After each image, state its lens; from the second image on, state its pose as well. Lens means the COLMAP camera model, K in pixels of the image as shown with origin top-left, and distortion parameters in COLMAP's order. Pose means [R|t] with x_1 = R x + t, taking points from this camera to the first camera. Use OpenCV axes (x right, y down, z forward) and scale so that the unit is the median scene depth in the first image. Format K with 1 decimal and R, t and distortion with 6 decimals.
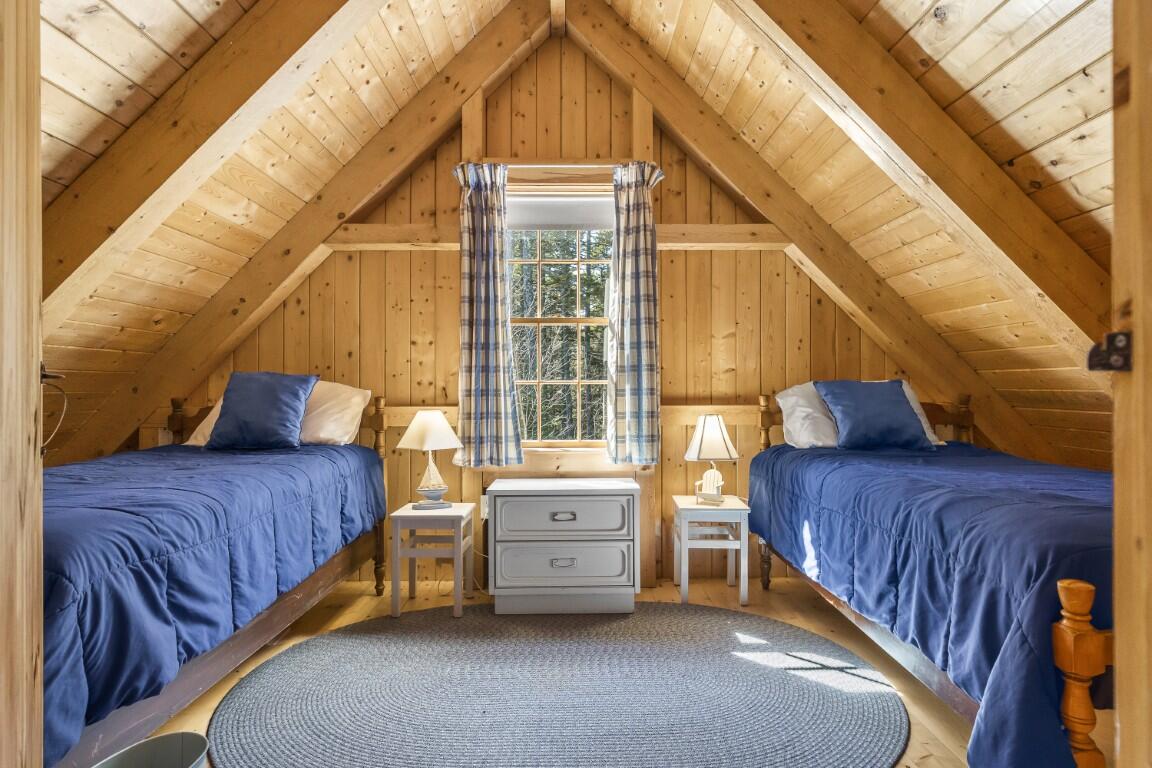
lens RADIAL K [[607.1, 0, 576.7], [0, 607.1, 384.2], [0, 0, 1]] dist [0.000363, 0.000021]
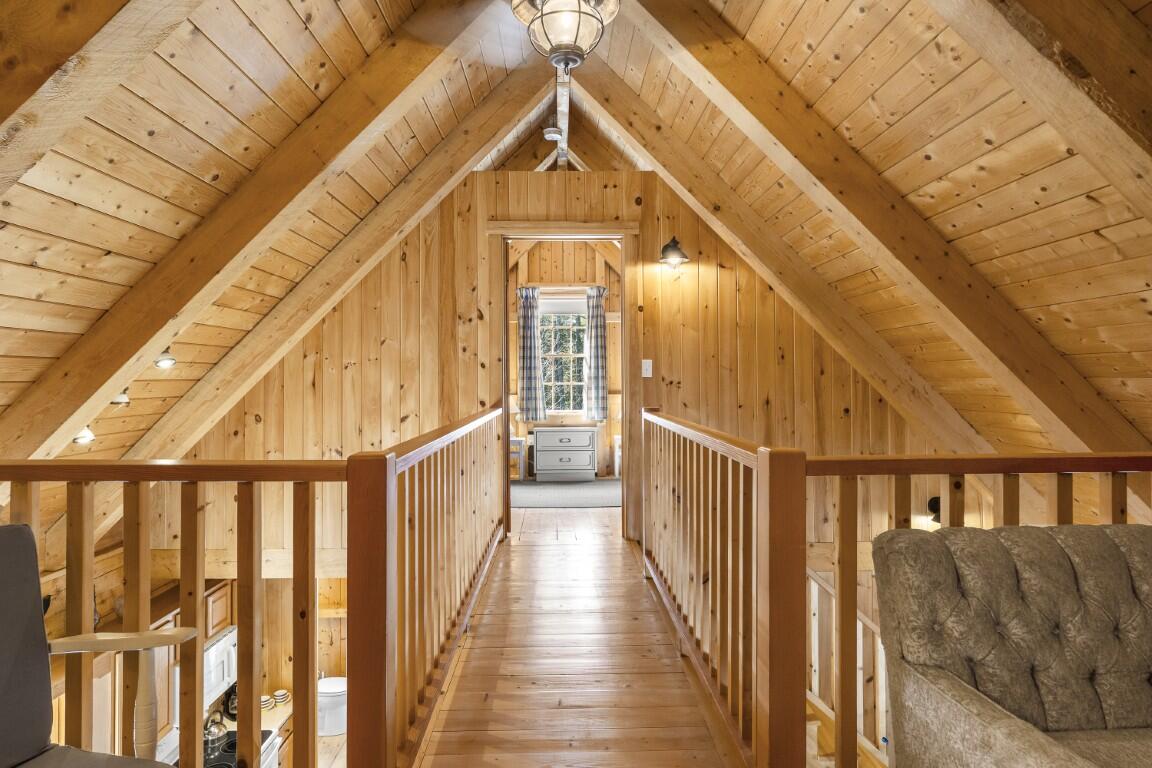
lens RADIAL K [[667.7, 0, 573.4], [0, 667.7, 381.8], [0, 0, 1]] dist [0.003143, 0.001051]
pose [[0.999943, -0.000864, 0.010656, -0.015363], [0.000925, 0.999984, -0.005659, 0.002795], [-0.010651, 0.005668, 0.999927, -1.482692]]
